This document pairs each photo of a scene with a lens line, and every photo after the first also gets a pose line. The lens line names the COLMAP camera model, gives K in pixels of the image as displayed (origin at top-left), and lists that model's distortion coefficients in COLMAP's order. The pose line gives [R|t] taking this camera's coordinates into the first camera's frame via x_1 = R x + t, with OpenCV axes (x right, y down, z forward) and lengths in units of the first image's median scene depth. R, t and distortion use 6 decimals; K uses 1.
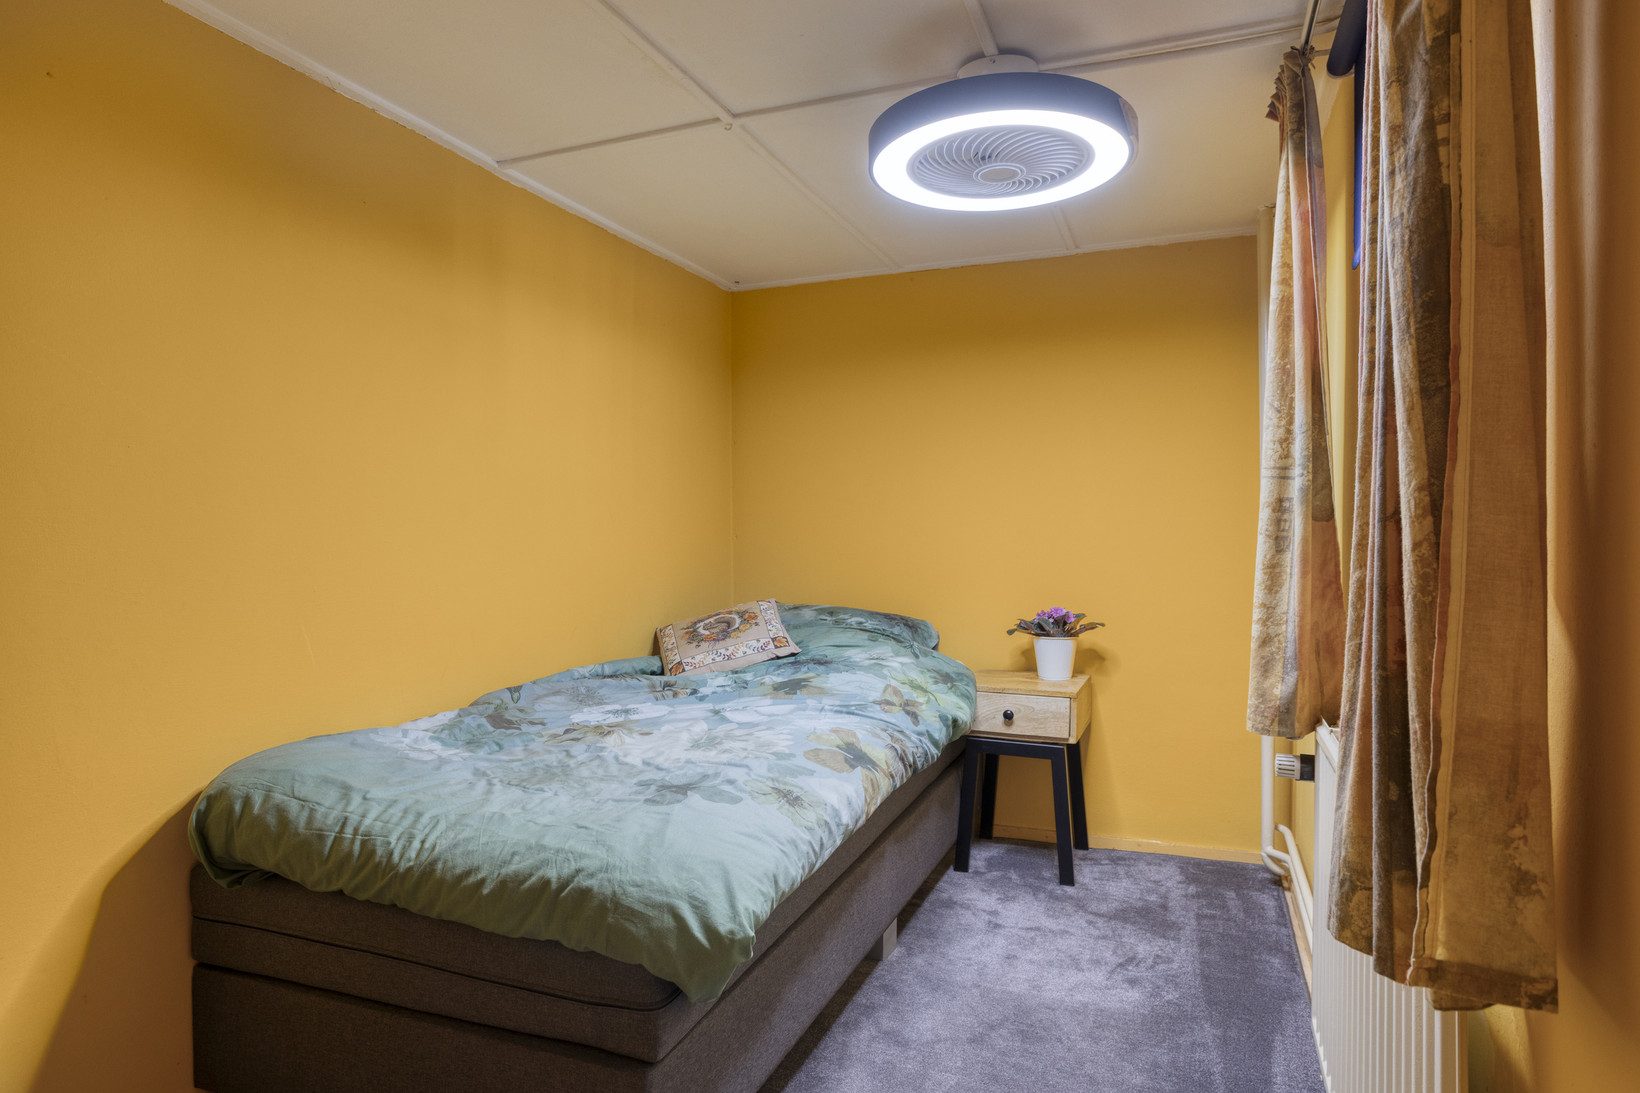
lens RADIAL K [[952.7, 0, 824.8], [0, 952.7, 541.0], [0, 0, 1]] dist [-0.022365, 0.000544]
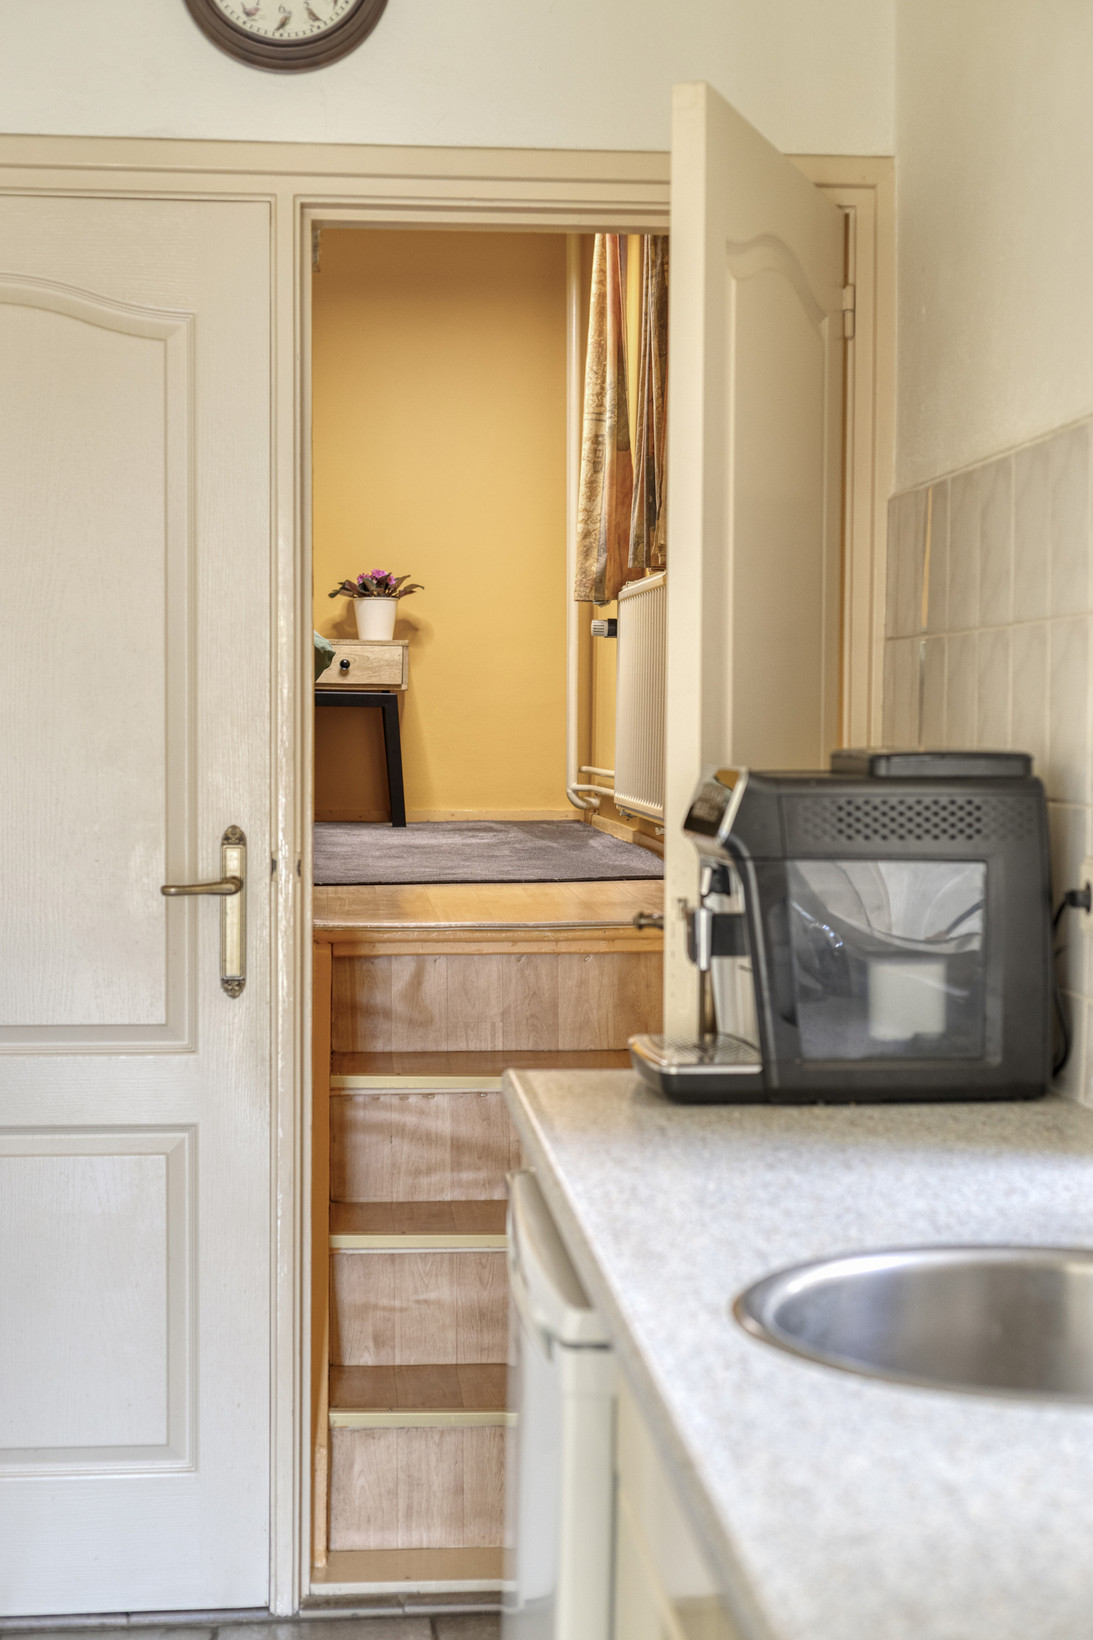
lens RADIAL K [[2364.0, 0, 545.1], [0, 2364.0, 812.4], [0, 0, 1]] dist [0.040553, 0.000000]
pose [[0.895031, -0.009227, 0.445909, -1.192562], [-0.006268, 0.999427, 0.033262, 0.408034], [-0.445961, -0.032566, 0.894460, -2.189276]]
